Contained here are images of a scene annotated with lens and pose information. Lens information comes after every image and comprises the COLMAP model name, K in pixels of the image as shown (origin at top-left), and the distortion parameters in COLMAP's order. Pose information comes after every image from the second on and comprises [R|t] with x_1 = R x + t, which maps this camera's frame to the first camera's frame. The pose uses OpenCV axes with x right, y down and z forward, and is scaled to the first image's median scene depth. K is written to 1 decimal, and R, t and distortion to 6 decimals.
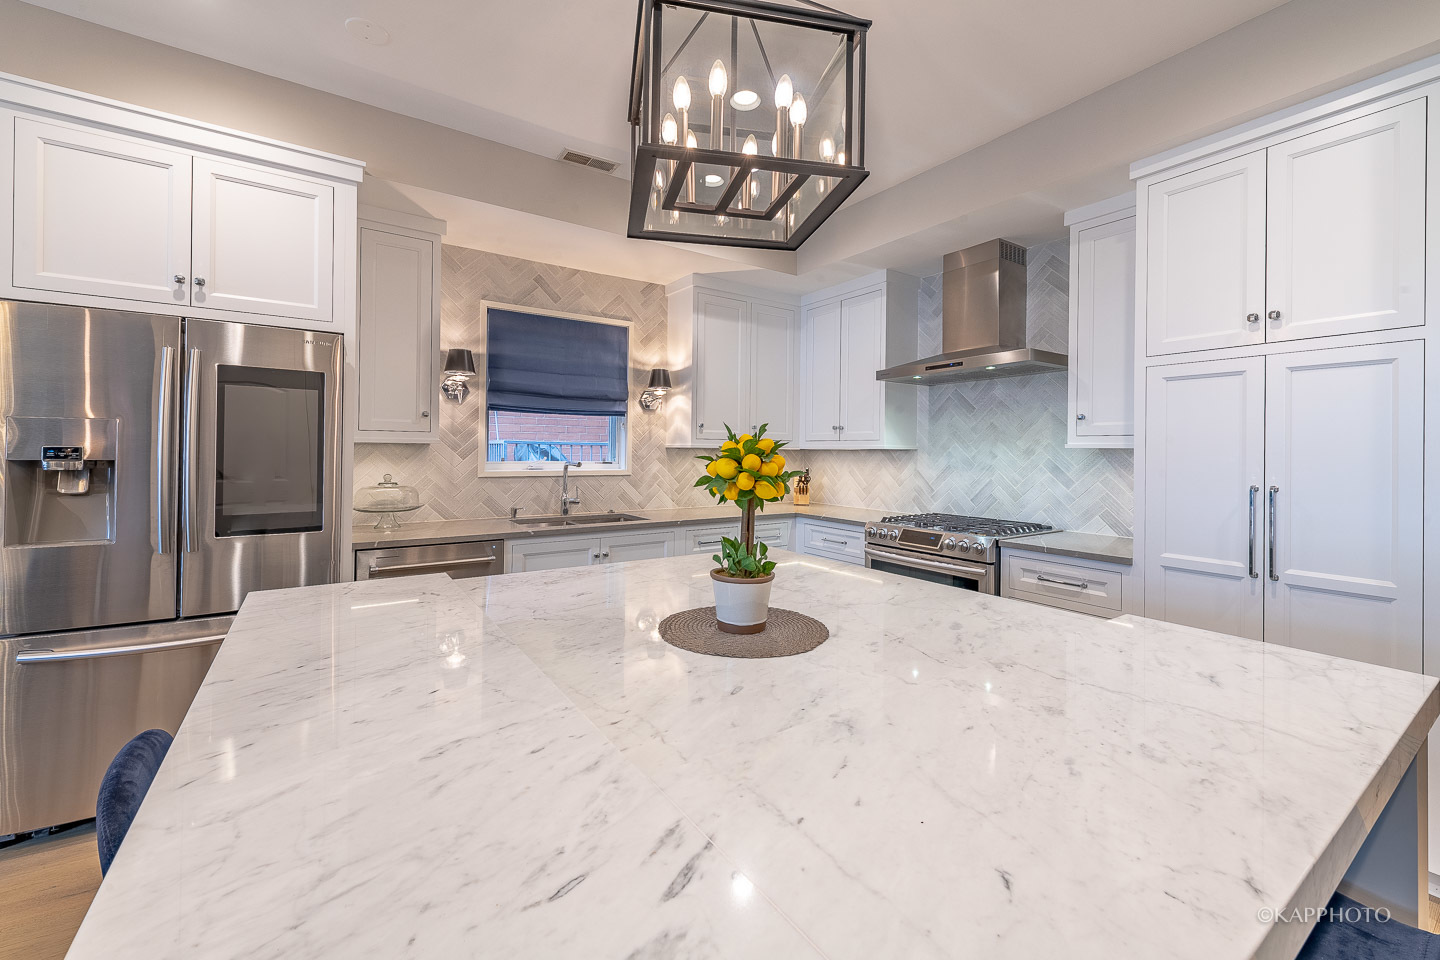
lens RADIAL K [[567.5, 0, 714.5], [0, 567.5, 450.0], [0, 0, 1]] dist [0.010652, -0.000970]
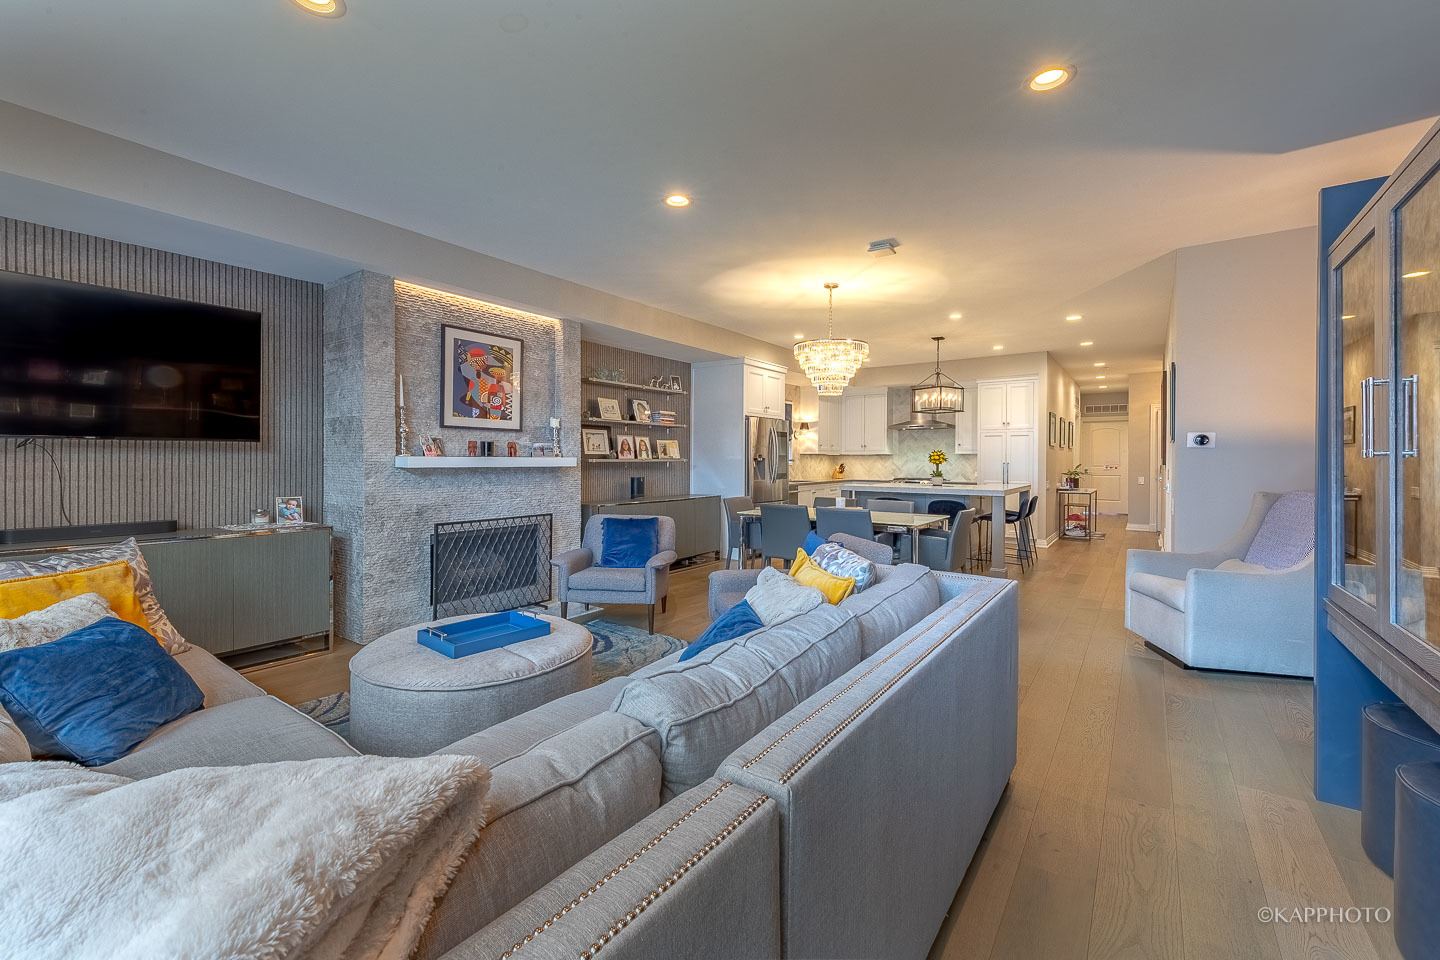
lens RADIAL K [[567.5, 0, 709.9], [0, 567.5, 460.0], [0, 0, 1]] dist [0.010652, -0.000970]
pose [[0.949031, -0.007173, 0.315101, -1.390772], [0.004549, 0.999949, 0.009062, -0.002899], [-0.315150, -0.007167, 0.949015, -1.316599]]
